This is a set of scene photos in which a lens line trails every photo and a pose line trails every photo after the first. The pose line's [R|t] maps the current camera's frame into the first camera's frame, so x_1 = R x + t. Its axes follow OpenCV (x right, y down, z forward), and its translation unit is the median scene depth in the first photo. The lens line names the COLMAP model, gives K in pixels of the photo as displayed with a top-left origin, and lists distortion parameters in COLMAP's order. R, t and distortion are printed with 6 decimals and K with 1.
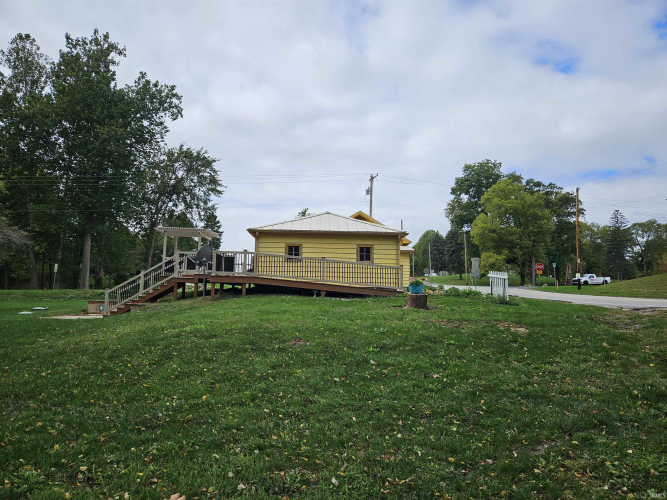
lens RADIAL K [[450.3, 0, 333.5], [0, 450.3, 250.0], [0, 0, 1]] dist [0.081489, -0.072447]
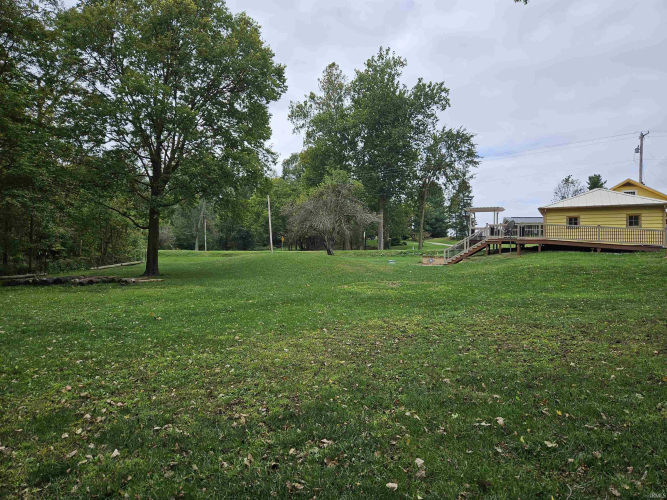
lens RADIAL K [[450.3, 0, 333.5], [0, 450.3, 250.0], [0, 0, 1]] dist [0.081489, -0.072447]
pose [[0.872506, -0.010515, -0.488489, -0.014837], [0.052939, 0.995917, 0.073119, -0.018384], [0.485726, -0.089657, 0.869501, -0.225624]]
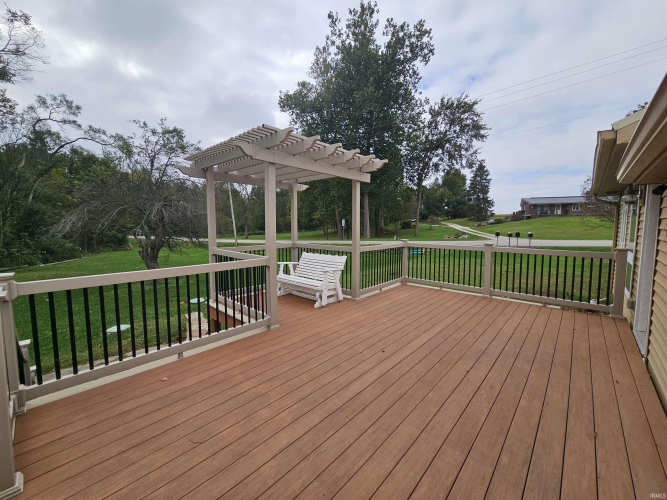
lens RADIAL K [[273.6, 0, 330.3], [0, 273.6, 249.1], [0, 0, 1]] dist [0.001598, -0.000336]
pose [[0.706460, 0.032986, -0.706984, -0.069104], [0.091115, 0.986362, 0.137068, 0.005481], [0.701864, -0.161250, 0.693819, 0.390068]]
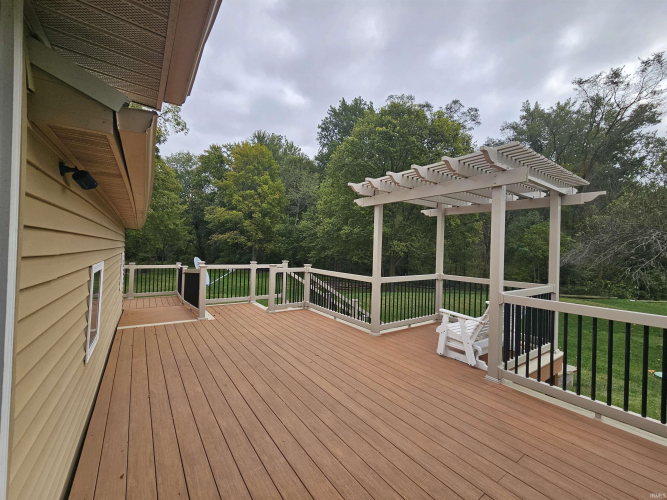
lens RADIAL K [[273.6, 0, 330.3], [0, 273.6, 249.1], [0, 0, 1]] dist [0.001598, -0.000336]
pose [[-0.840138, -0.057861, -0.539278, -0.068520], [-0.002541, 0.994702, -0.102767, 0.014344], [0.542367, -0.084968, -0.835834, 0.480157]]
